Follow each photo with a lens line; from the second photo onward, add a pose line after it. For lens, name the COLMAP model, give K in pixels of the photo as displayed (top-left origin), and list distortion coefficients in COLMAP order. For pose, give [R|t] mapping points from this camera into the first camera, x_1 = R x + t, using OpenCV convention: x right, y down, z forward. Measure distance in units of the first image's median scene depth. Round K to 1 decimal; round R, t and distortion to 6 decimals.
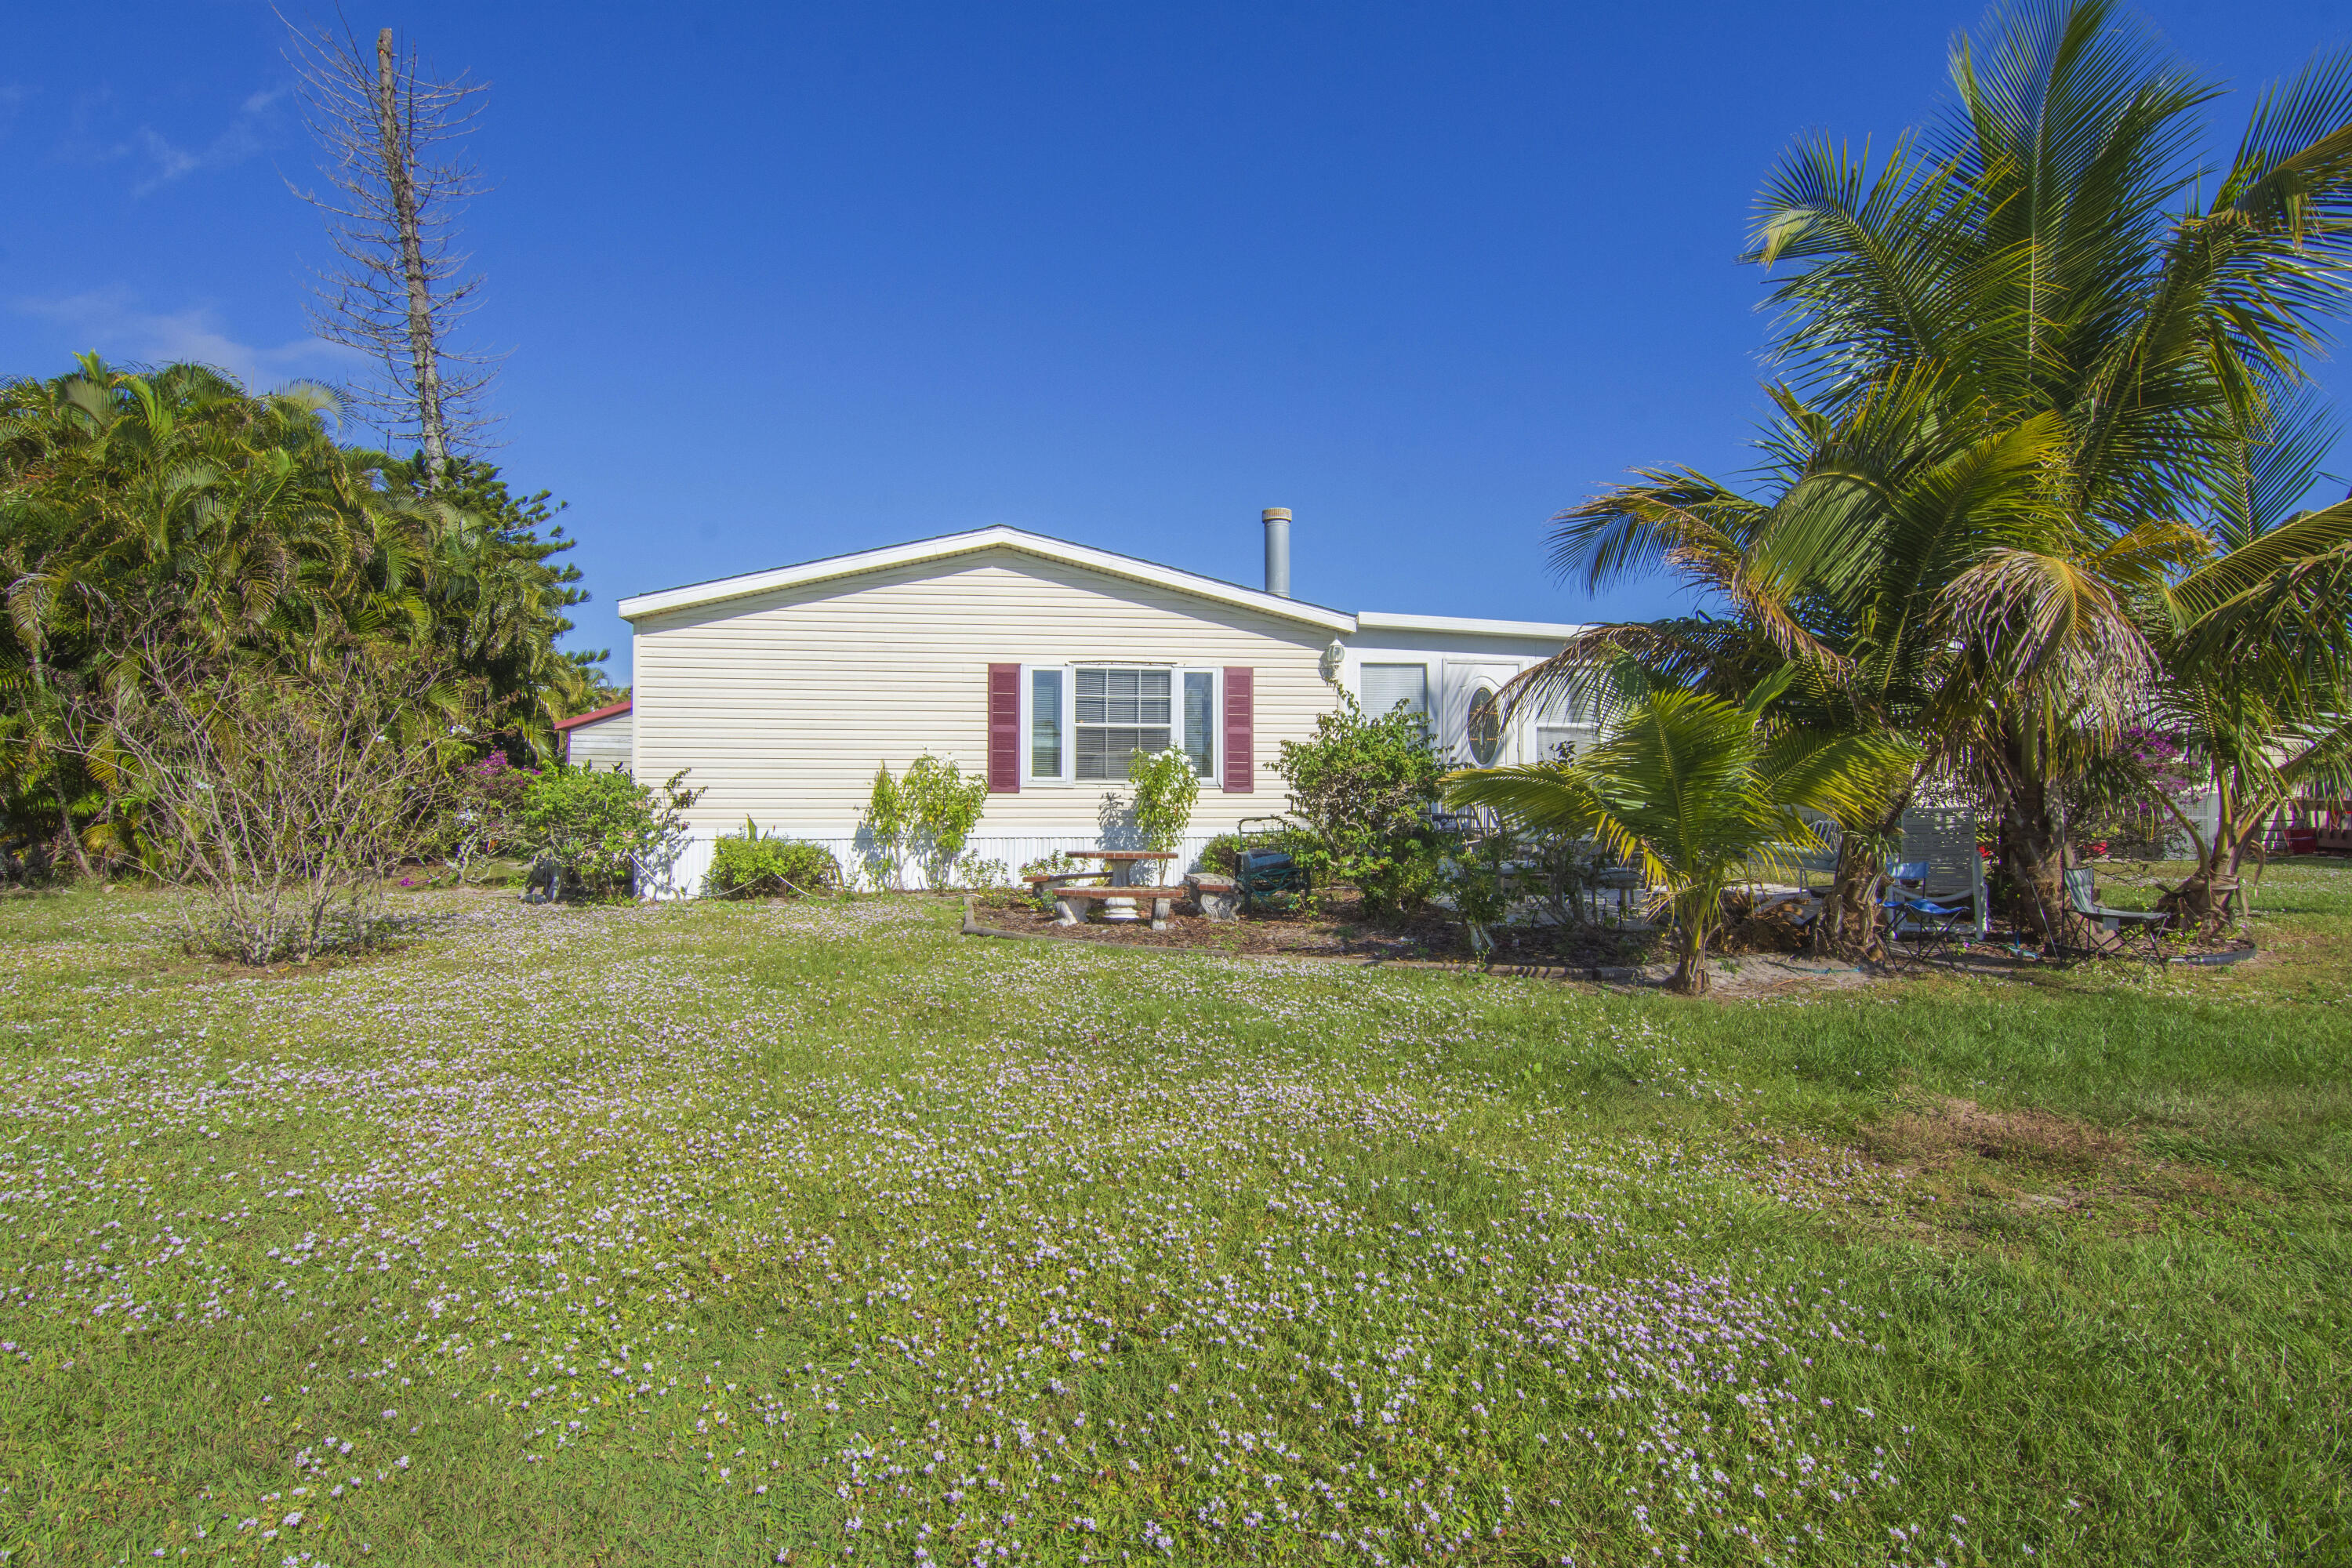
lens RADIAL K [[1208.0, 0, 1172.4], [0, 1208.0, 783.8], [0, 0, 1]] dist [-0.021403, -0.000752]
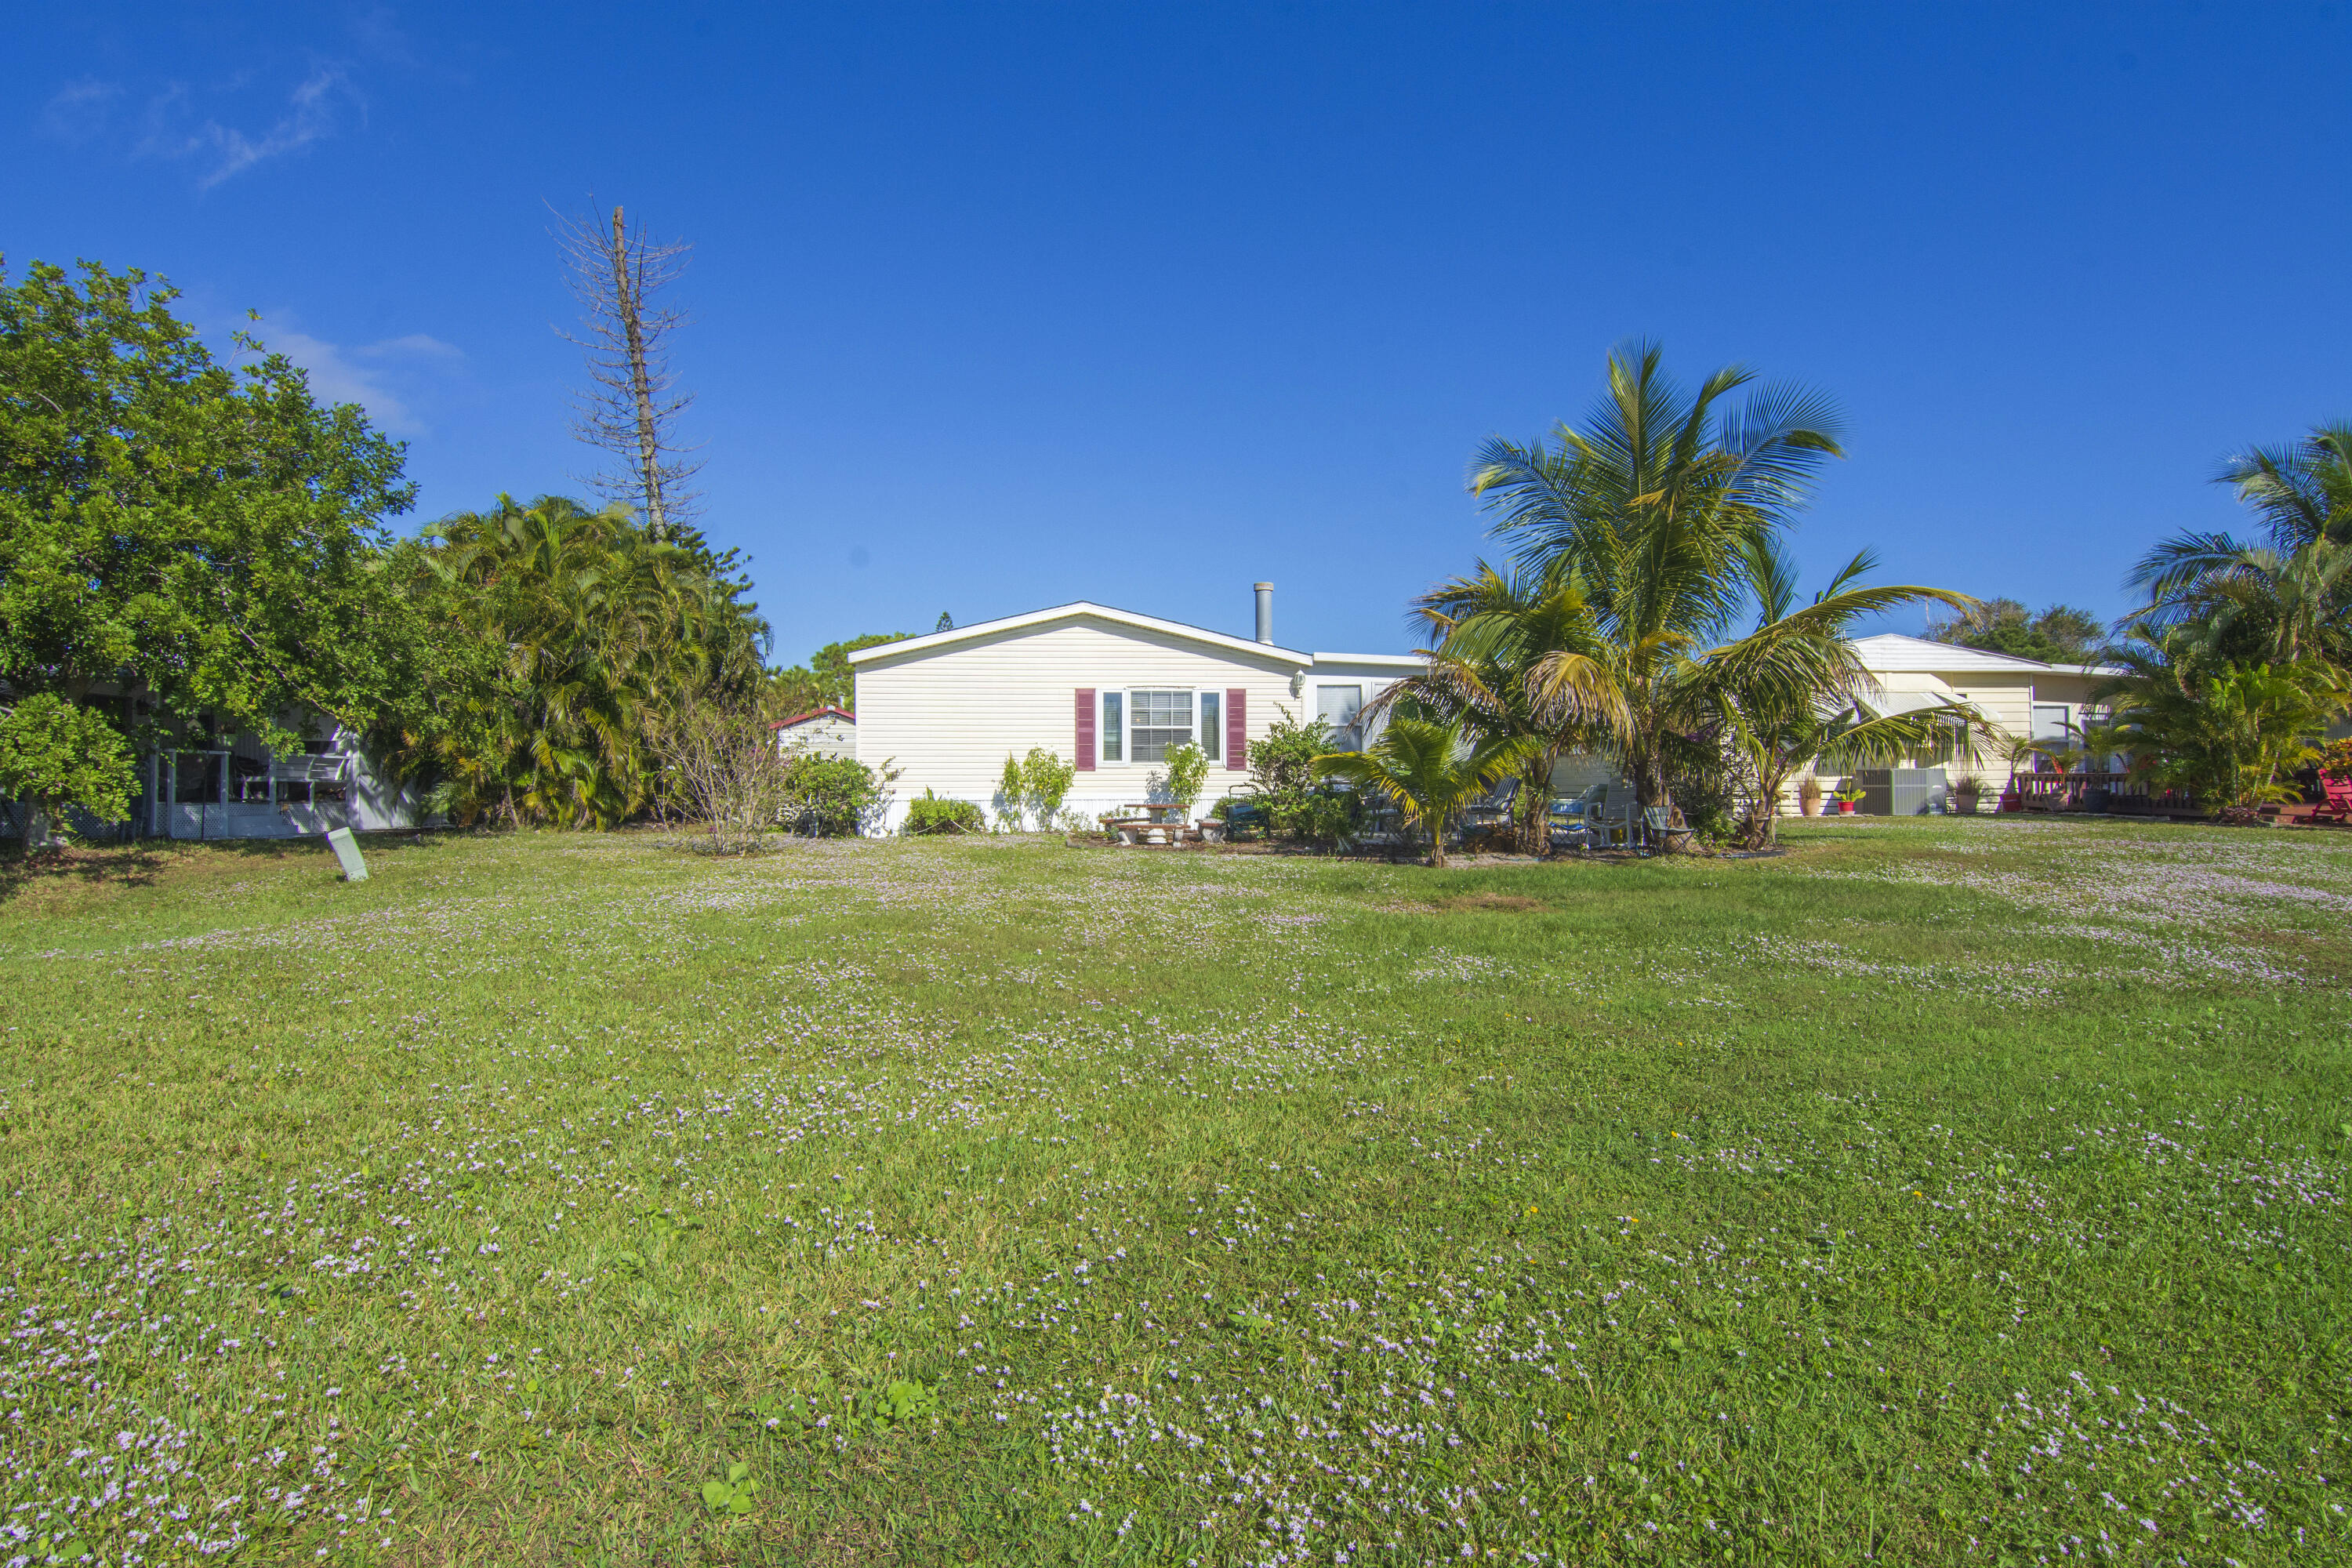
lens RADIAL K [[1208.0, 0, 1175.6], [0, 1208.0, 784.1], [0, 0, 1]] dist [-0.021403, -0.000752]
pose [[0.998605, -0.004344, -0.052621, 0.060873], [0.005098, 0.999886, 0.014193, 0.003073], [0.052554, -0.014442, 0.998514, -0.574331]]
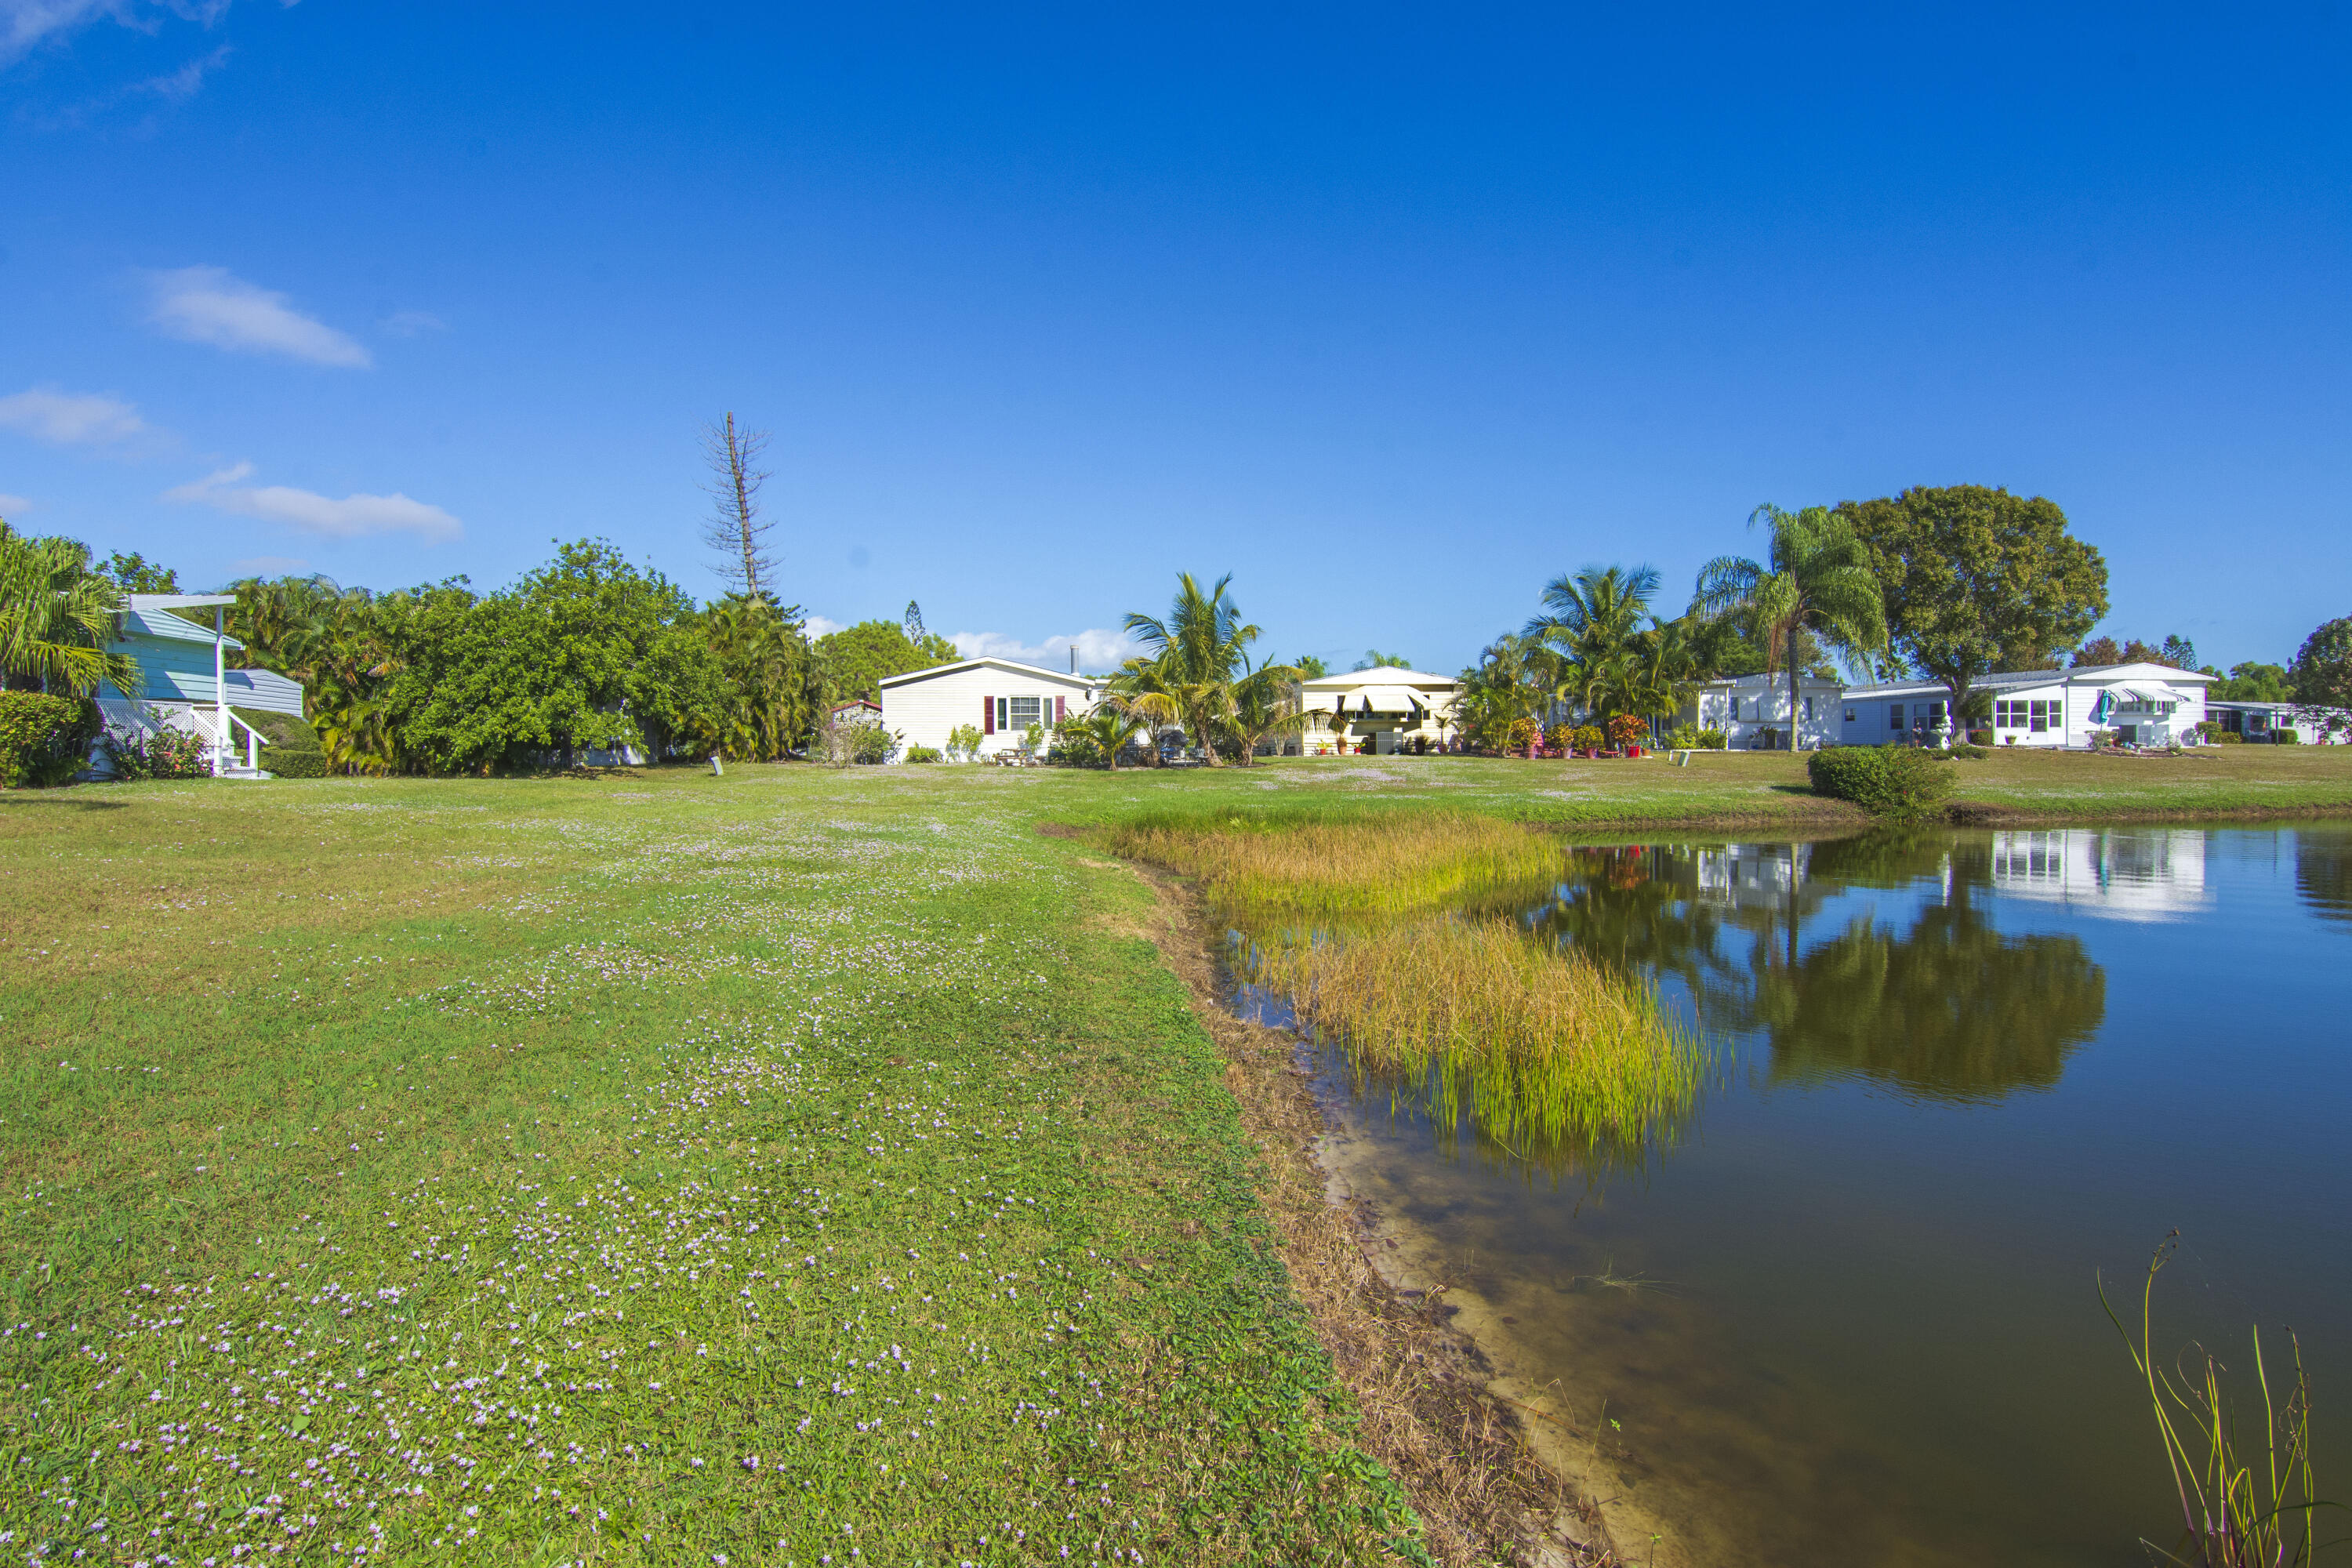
lens RADIAL K [[1208.0, 0, 1193.1], [0, 1208.0, 766.4], [0, 0, 1]] dist [-0.021403, -0.000752]
pose [[0.999925, -0.007007, -0.010029, 0.474265], [0.007342, 0.999403, 0.033773, -0.012982], [0.009786, -0.033844, 0.999379, -2.434181]]
